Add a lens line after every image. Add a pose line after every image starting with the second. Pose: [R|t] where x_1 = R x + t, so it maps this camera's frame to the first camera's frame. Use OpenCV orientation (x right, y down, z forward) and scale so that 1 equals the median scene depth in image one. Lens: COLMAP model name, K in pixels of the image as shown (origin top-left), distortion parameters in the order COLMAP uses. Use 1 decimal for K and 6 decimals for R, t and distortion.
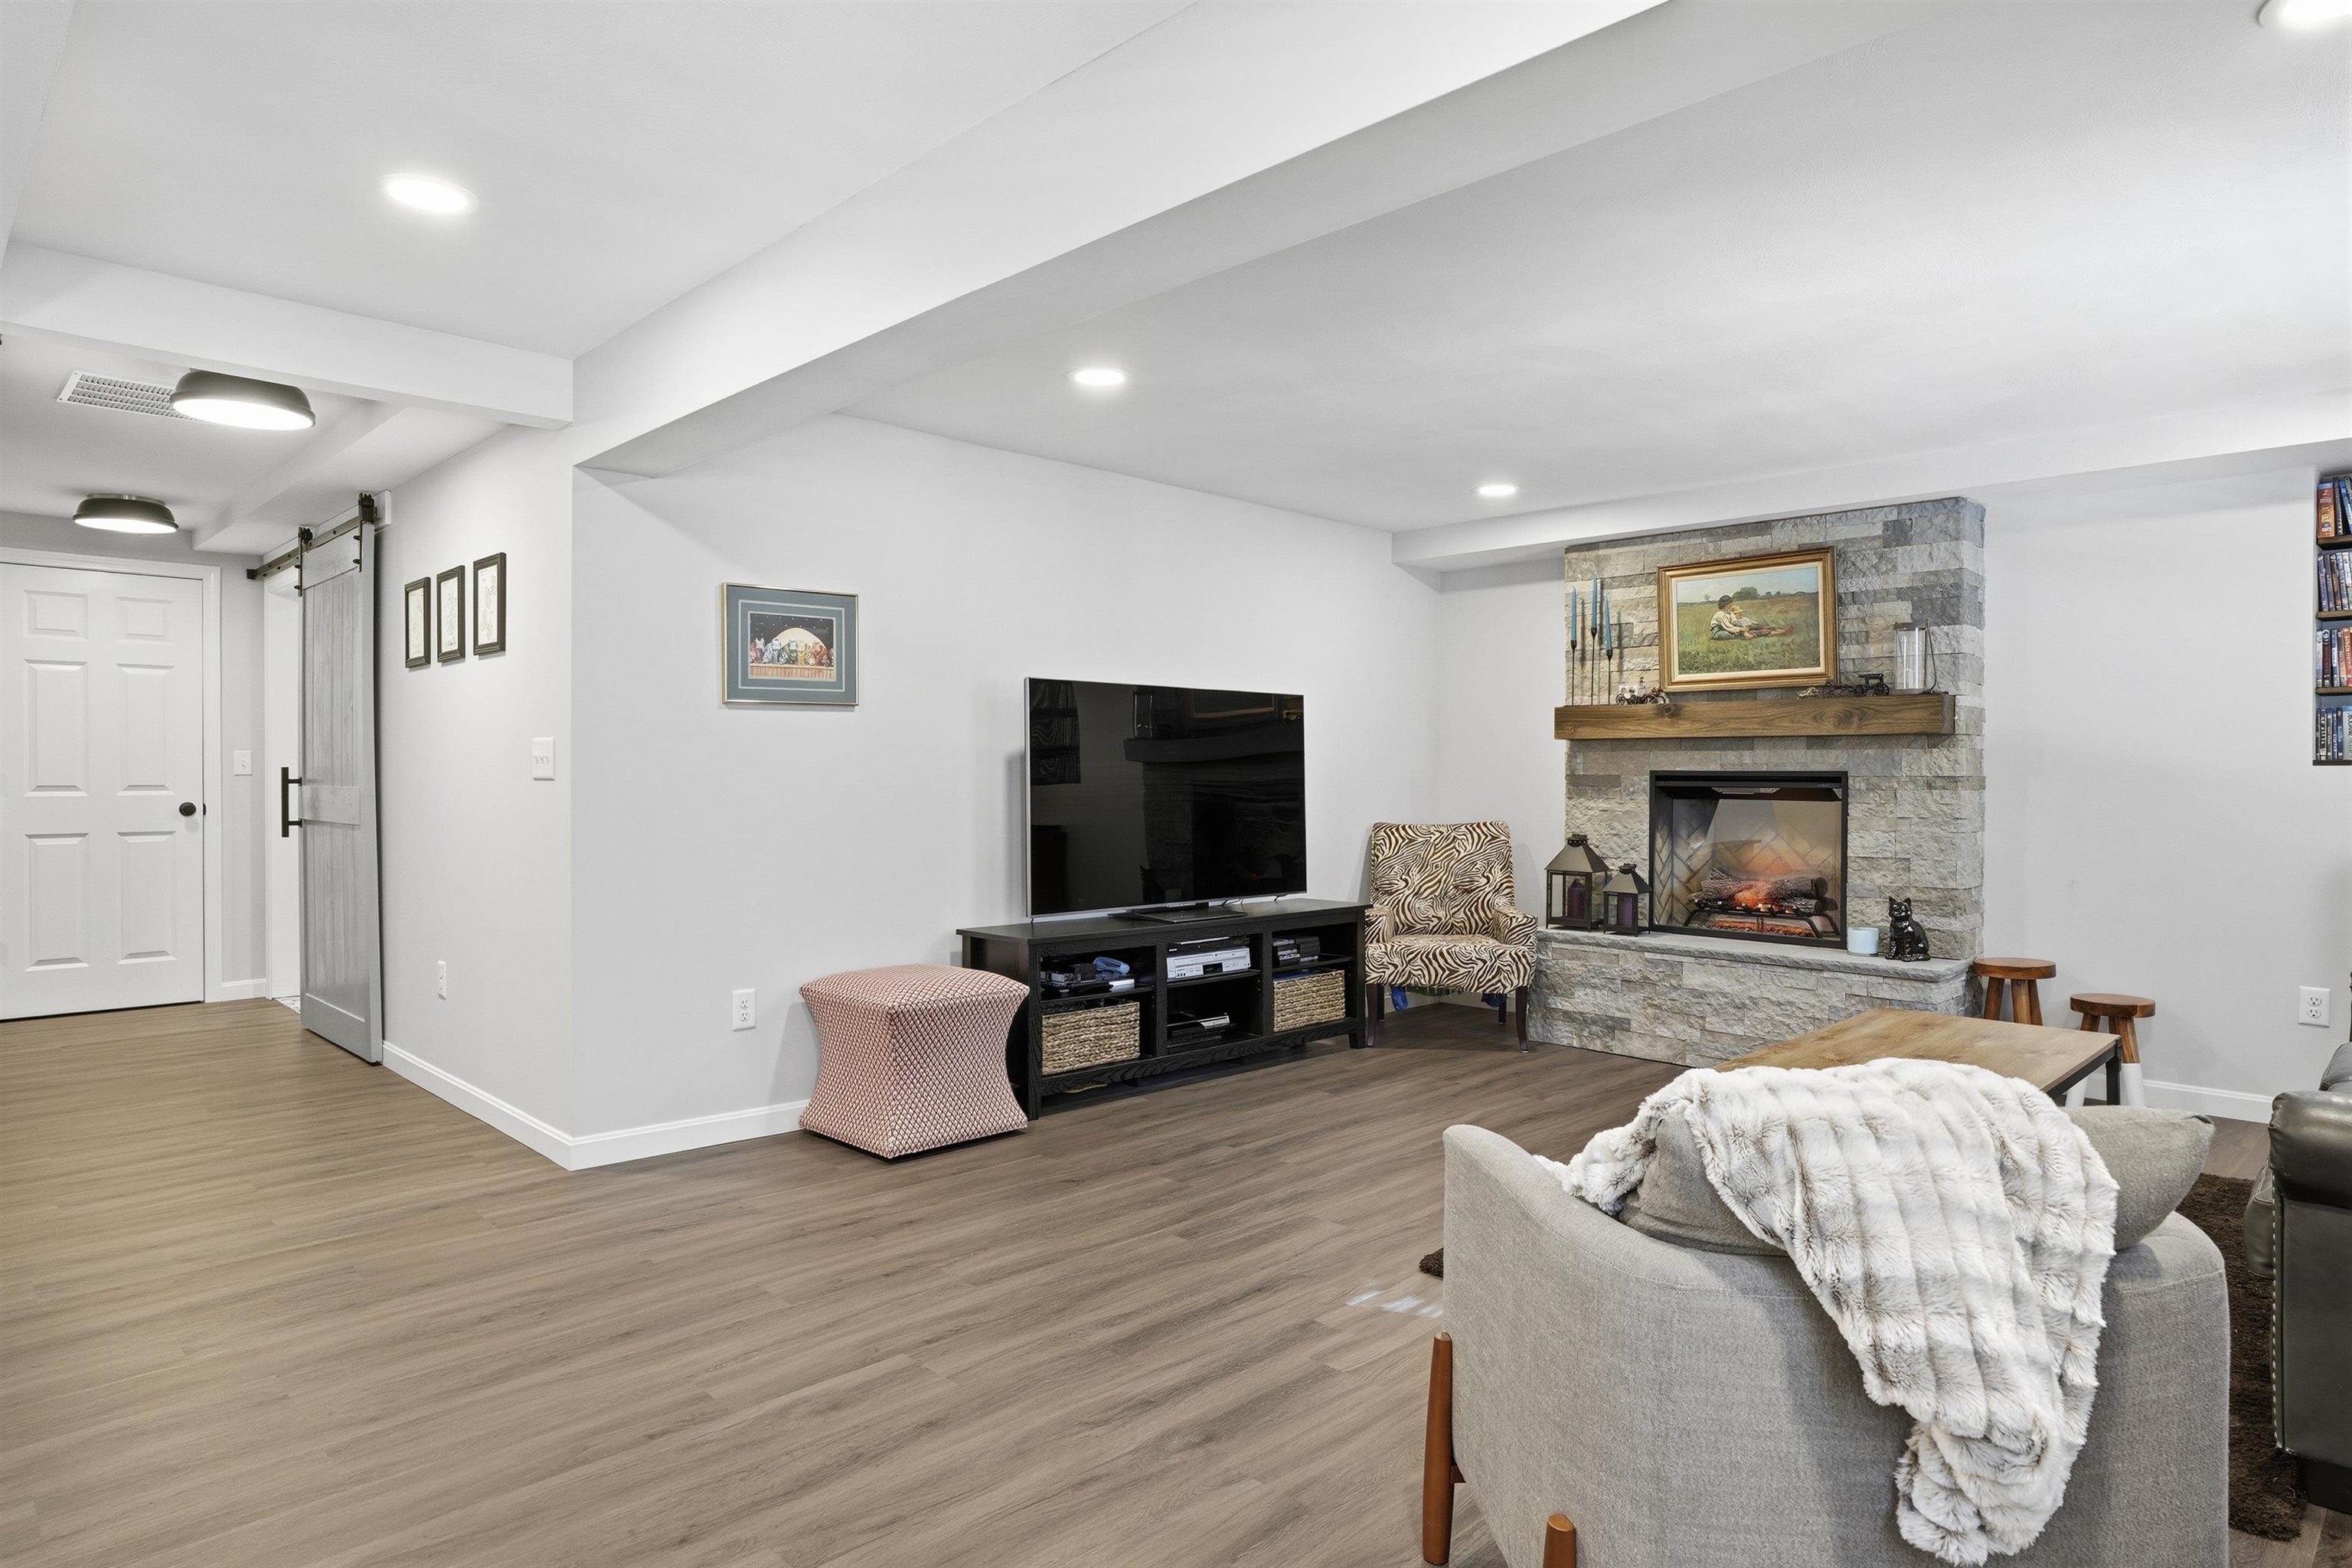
lens RADIAL K [[1359.9, 0, 1178.6], [0, 1359.9, 791.2], [0, 0, 1]] dist [-0.006325, 0.005124]
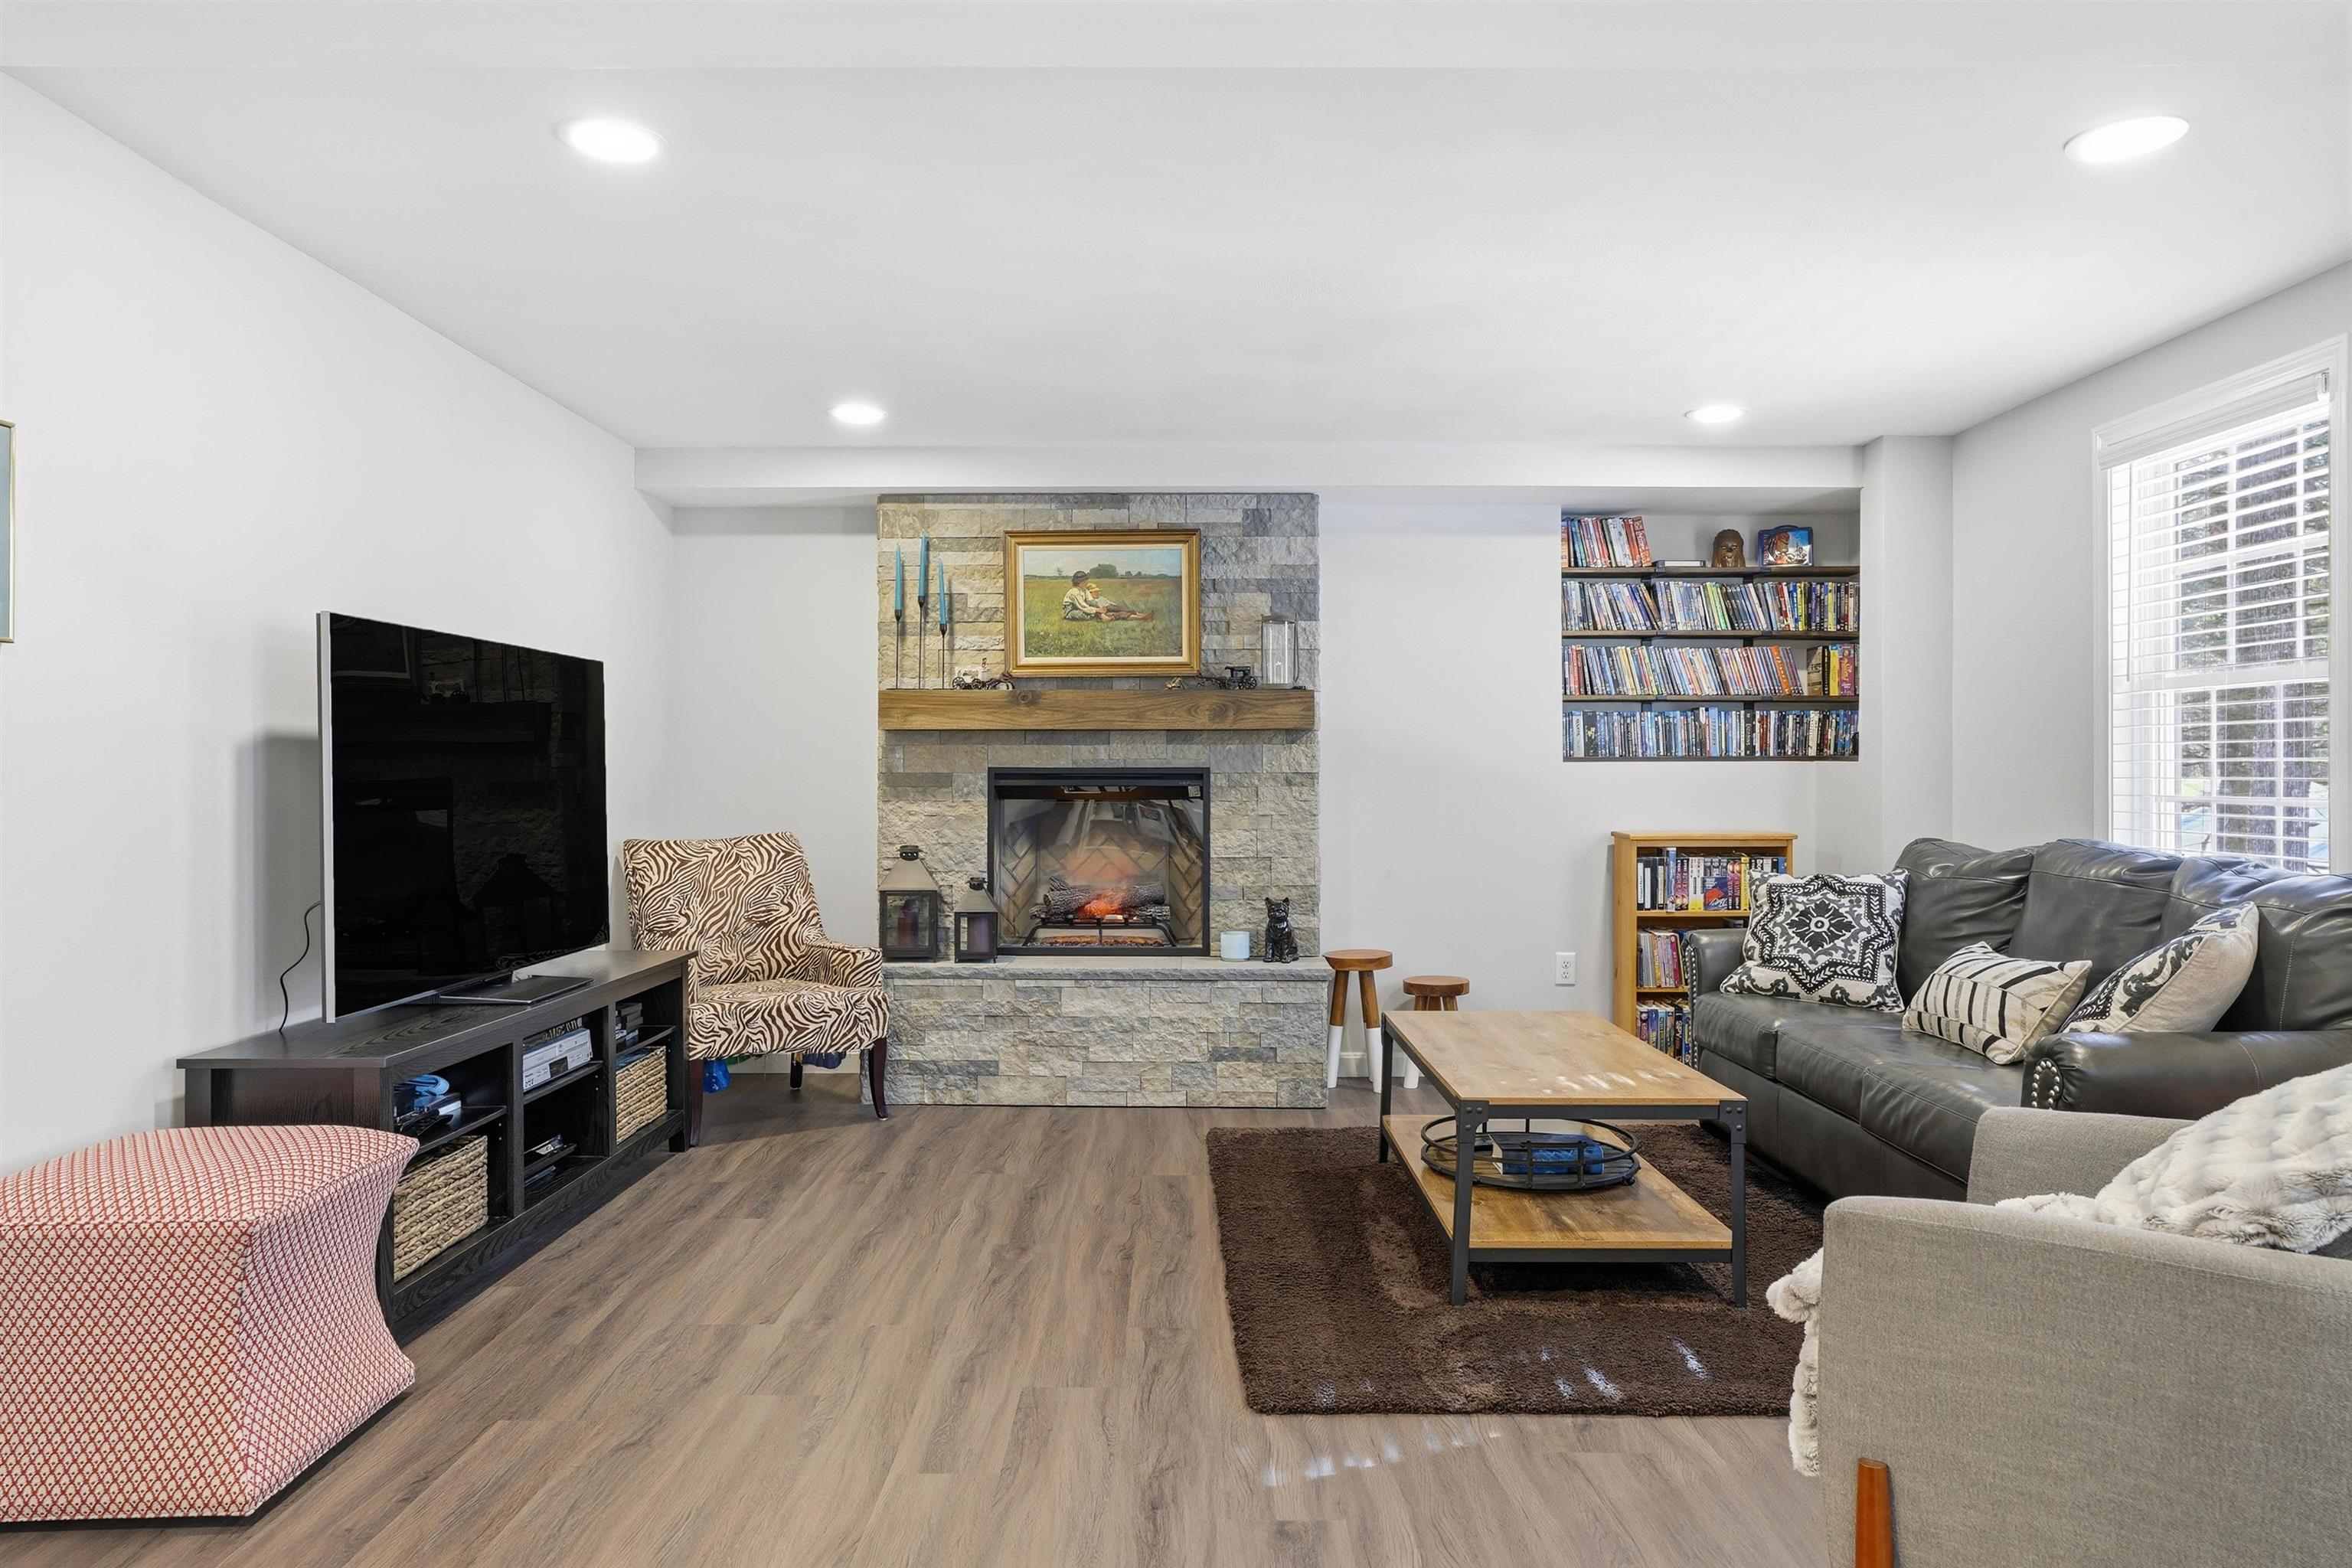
lens RADIAL K [[1564.8, 0, 1171.9], [0, 1564.8, 769.5], [0, 0, 1]] dist [0.003569, 0.012318]
pose [[0.715298, -0.003294, 0.698812, -0.278185], [0.012644, 0.999886, -0.008229, -0.004616], [-0.698705, 0.014722, 0.715259, 0.227942]]
